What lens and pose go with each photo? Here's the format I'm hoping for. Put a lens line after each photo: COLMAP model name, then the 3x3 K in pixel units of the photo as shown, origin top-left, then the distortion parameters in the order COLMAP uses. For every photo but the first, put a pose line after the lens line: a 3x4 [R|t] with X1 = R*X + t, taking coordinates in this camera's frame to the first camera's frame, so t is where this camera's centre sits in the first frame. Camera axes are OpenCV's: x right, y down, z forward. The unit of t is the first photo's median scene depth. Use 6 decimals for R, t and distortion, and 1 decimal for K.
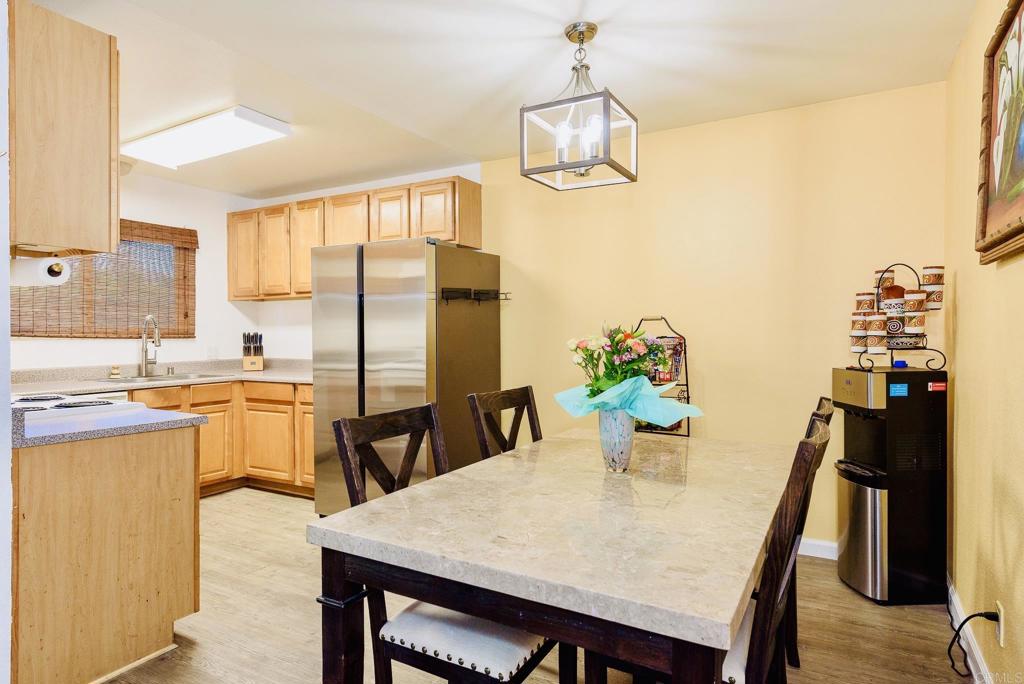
lens RADIAL K [[583.4, 0, 508.3], [0, 583.4, 337.7], [0, 0, 1]] dist [0.009348, 0.000547]
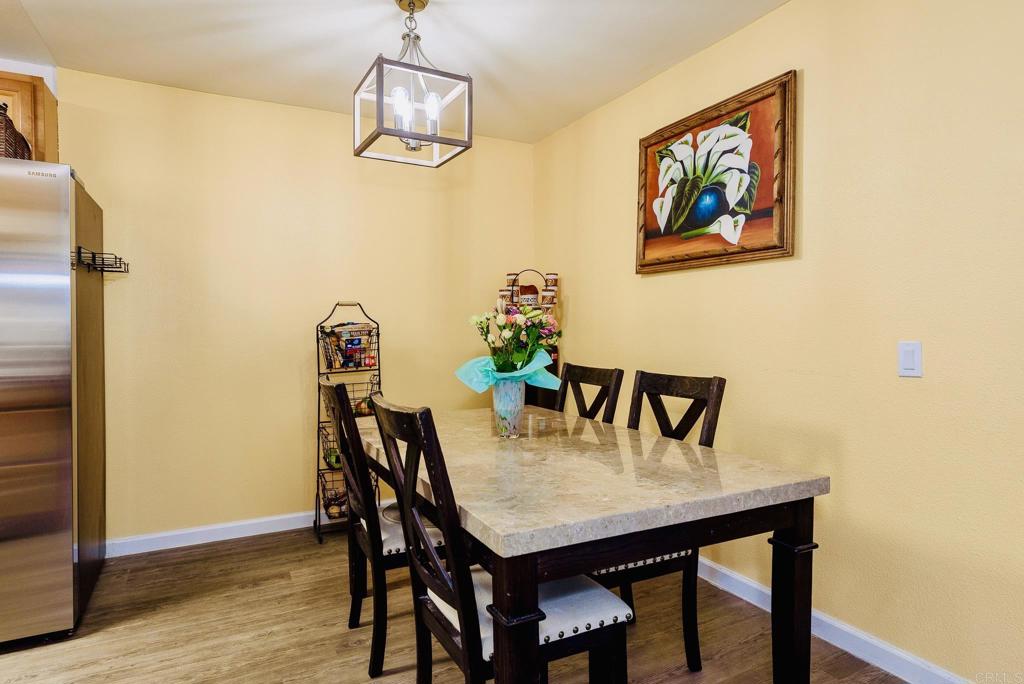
lens RADIAL K [[583.4, 0, 503.0], [0, 583.4, 339.2], [0, 0, 1]] dist [0.009348, 0.000547]
pose [[0.549121, -0.013155, 0.835639, -0.744022], [0.012109, 0.999896, 0.007784, 0.038085], [-0.835655, 0.005845, 0.549224, 0.426029]]
